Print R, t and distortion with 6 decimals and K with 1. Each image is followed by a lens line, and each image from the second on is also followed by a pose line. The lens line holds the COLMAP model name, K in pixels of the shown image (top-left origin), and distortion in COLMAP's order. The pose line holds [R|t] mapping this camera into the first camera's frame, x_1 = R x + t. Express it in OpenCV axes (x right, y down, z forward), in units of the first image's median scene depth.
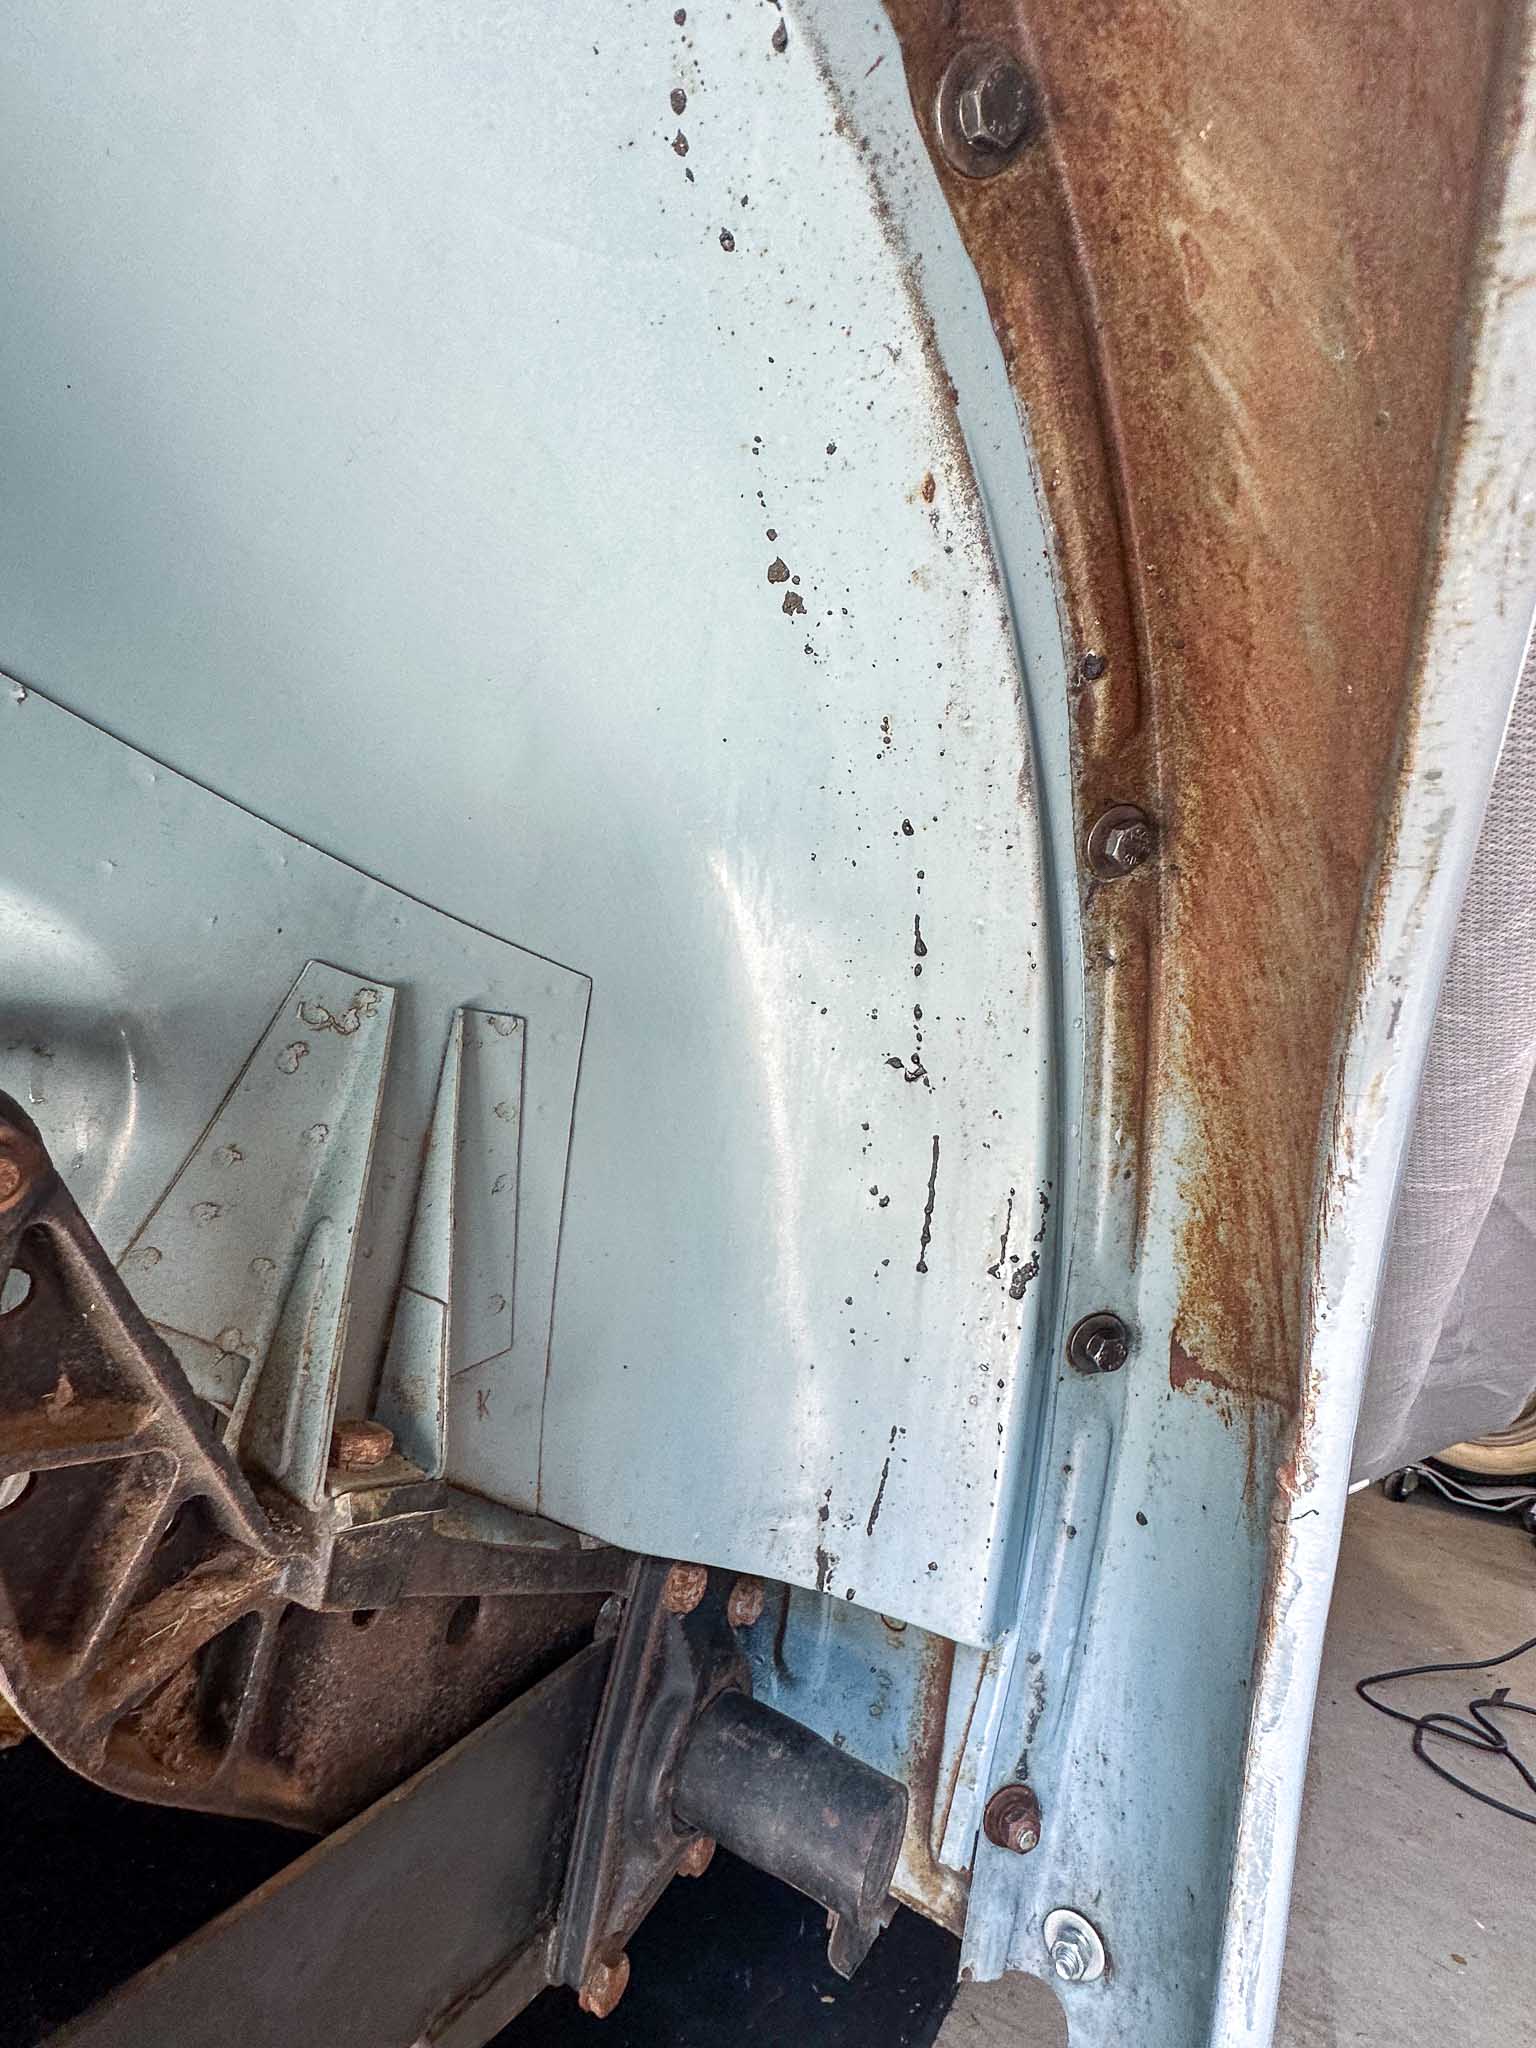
lens RADIAL K [[1009.7, 0, 739.5], [0, 1009.7, 1013.2], [0, 0, 1]] dist [-0.001670, 0.000024]
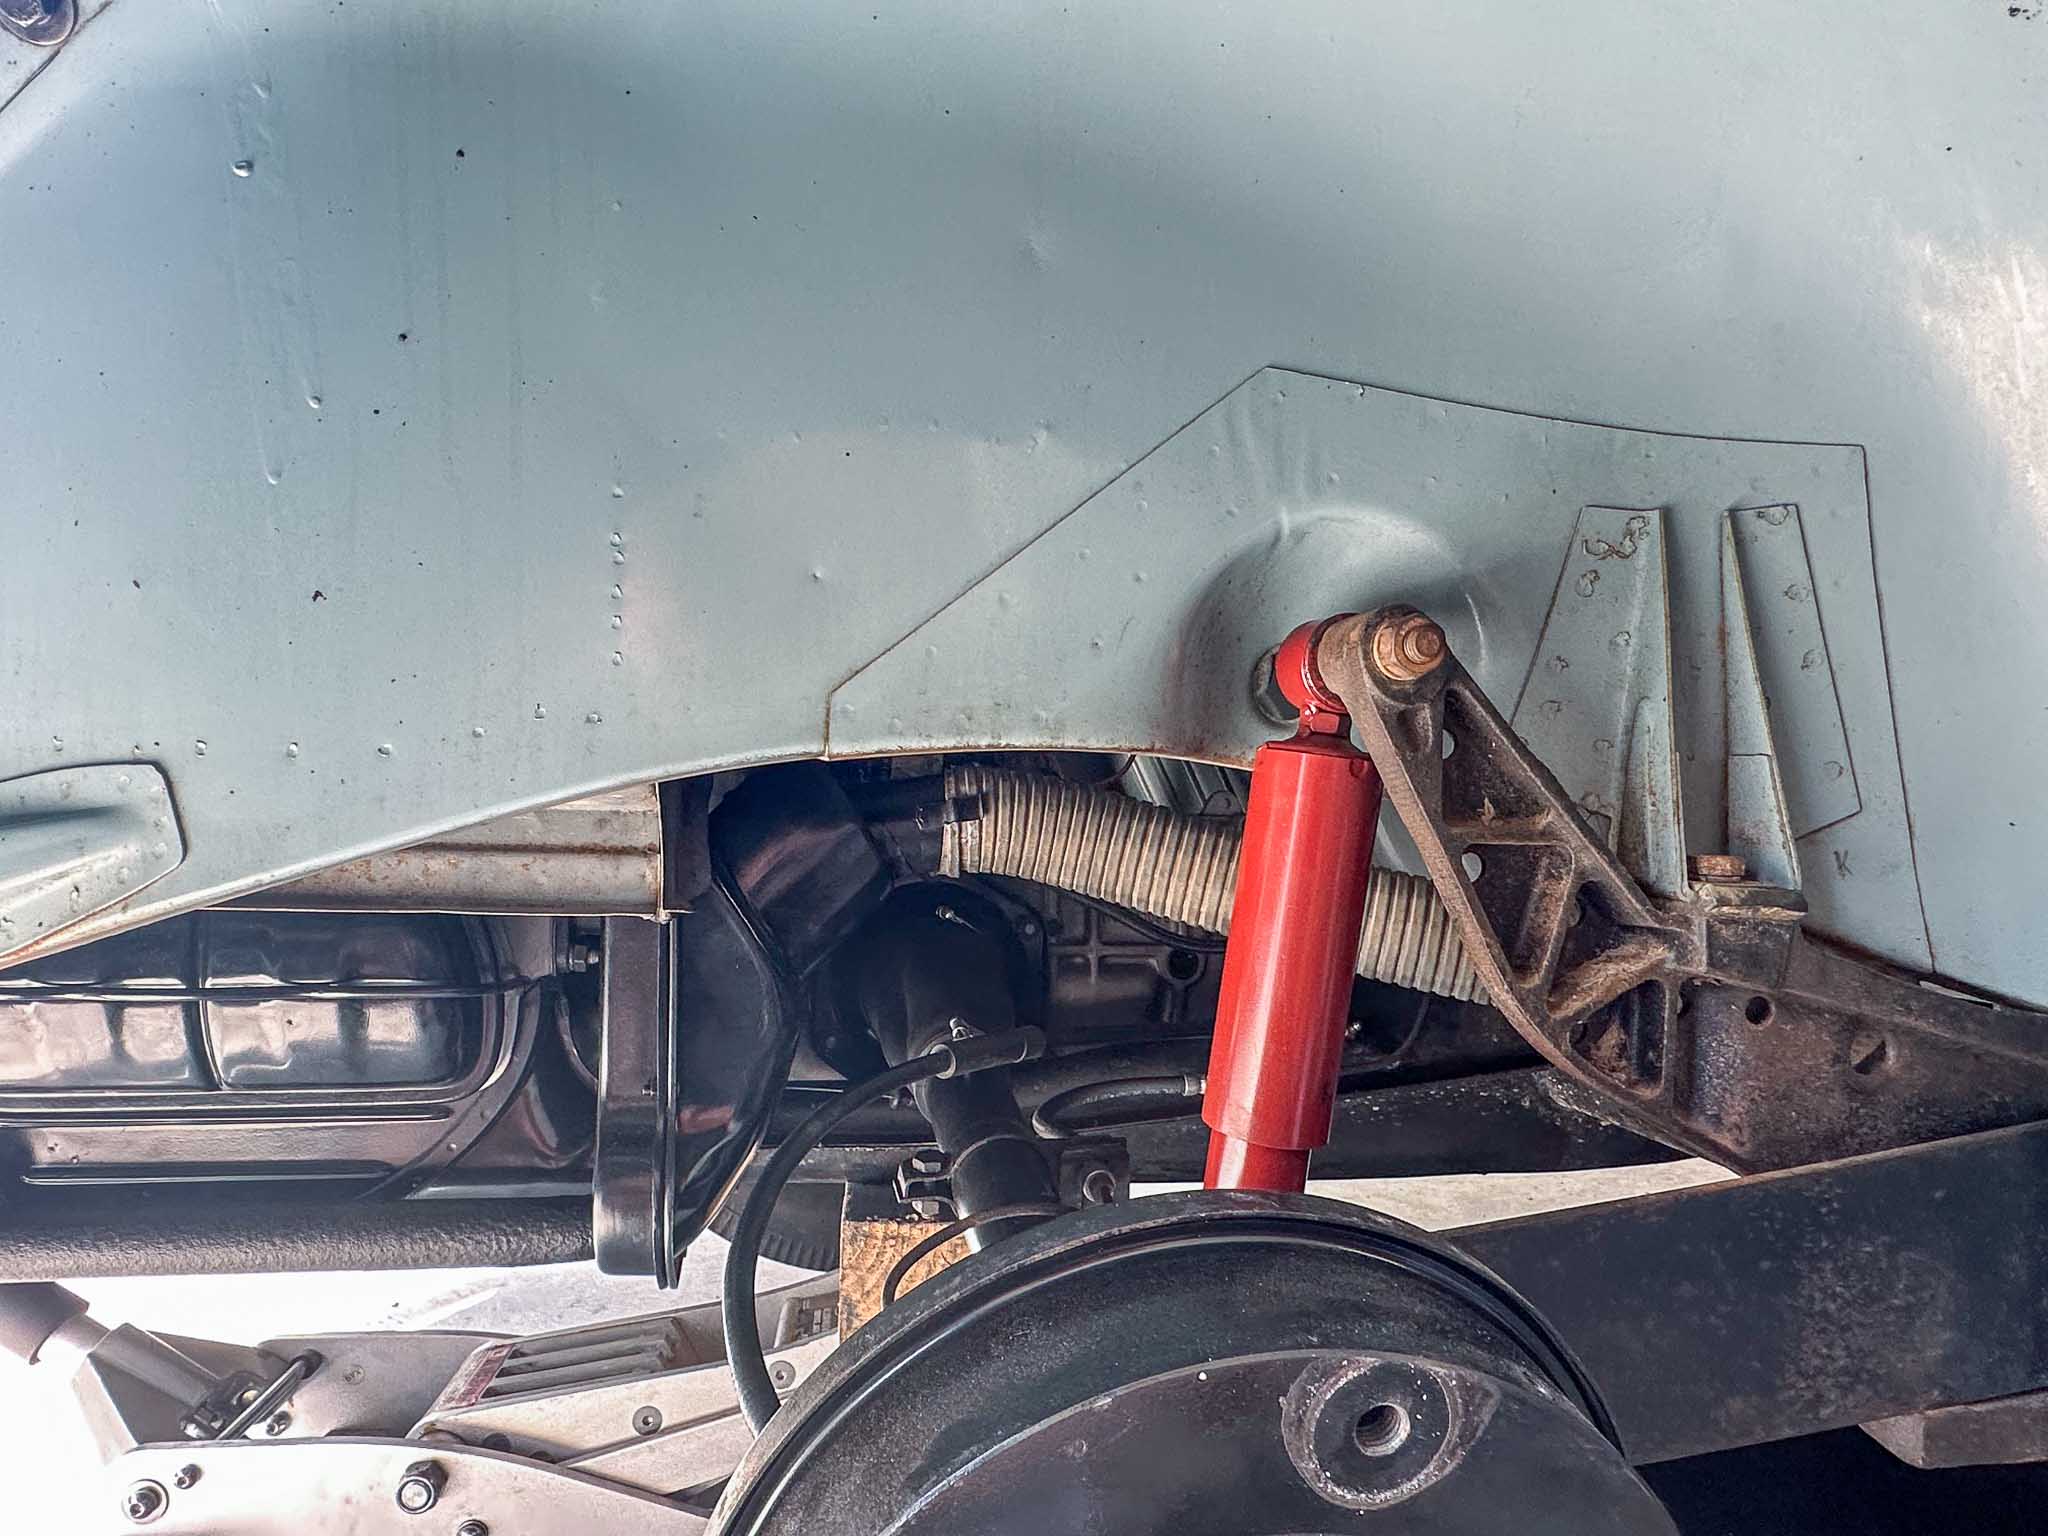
lens RADIAL K [[1258.0, 0, 995.3], [0, 1258.0, 820.5], [0, 0, 1]] dist [-0.001839, 0.000483]
pose [[0.616268, -0.176364, -0.767535, 0.263757], [0.214494, 0.975346, -0.051894, 0.254275], [0.757764, -0.132651, 0.638903, -0.624061]]
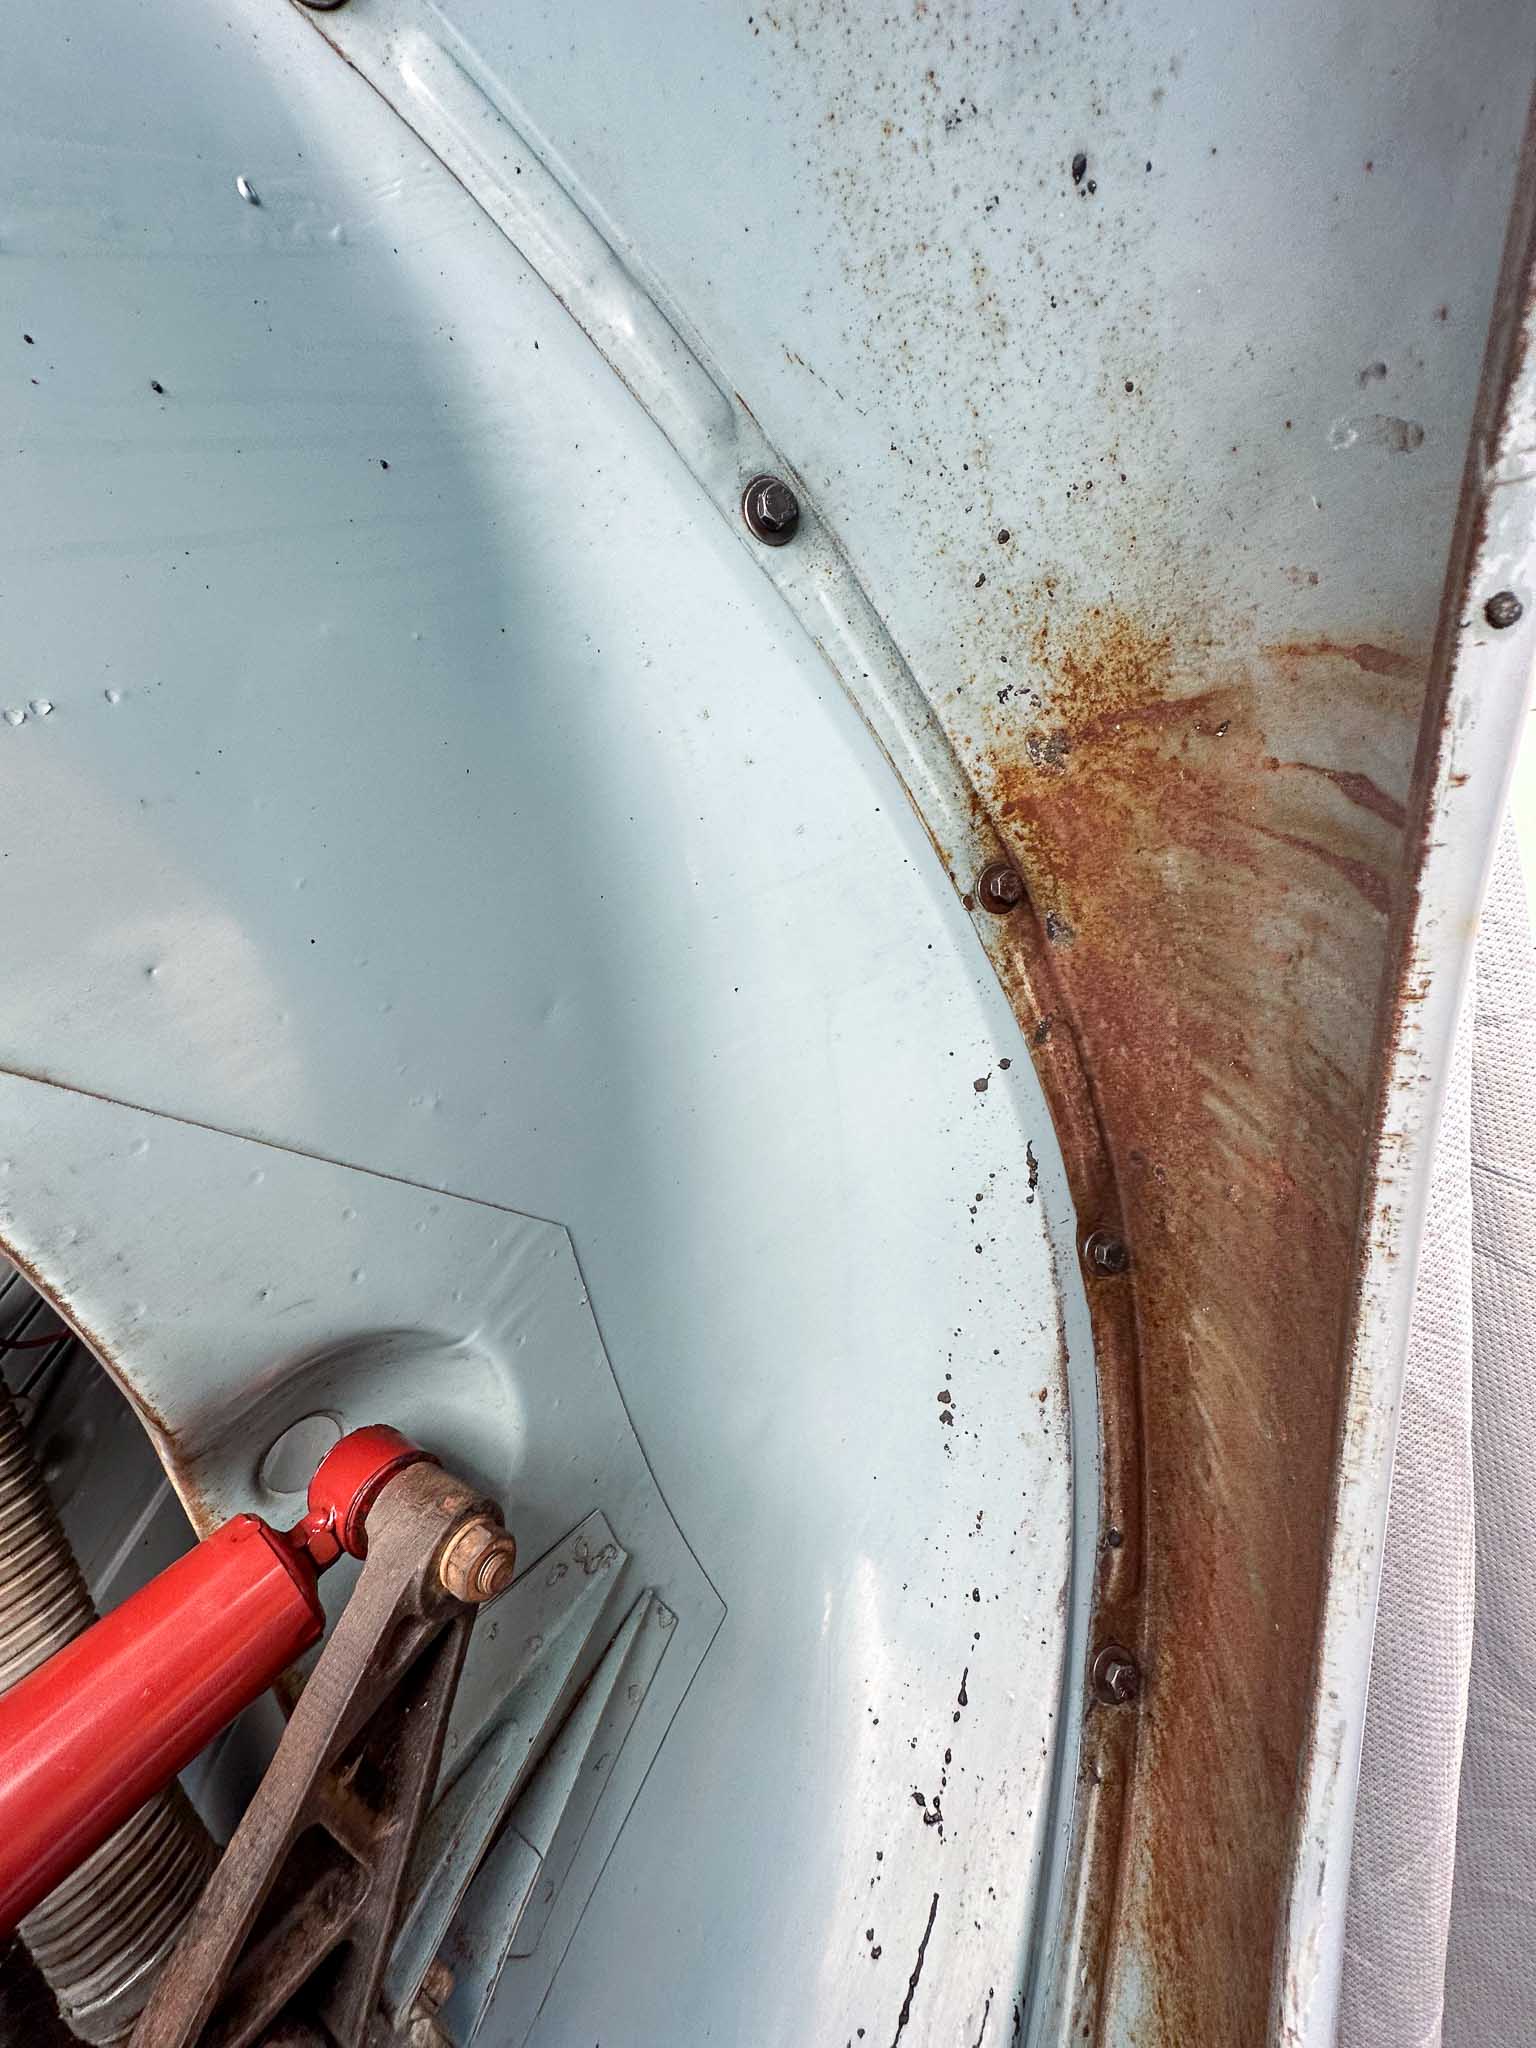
lens RADIAL K [[816.2, 0, 768.0], [0, 816.2, 1024.0], [0, 0, 1]] dist [-0.003795, 0.001279]
pose [[0.916641, 0.378436, -0.128669, -0.306751], [-0.365658, 0.663899, -0.652329, 0.168051], [-0.161442, 0.645000, 0.746935, -0.424878]]
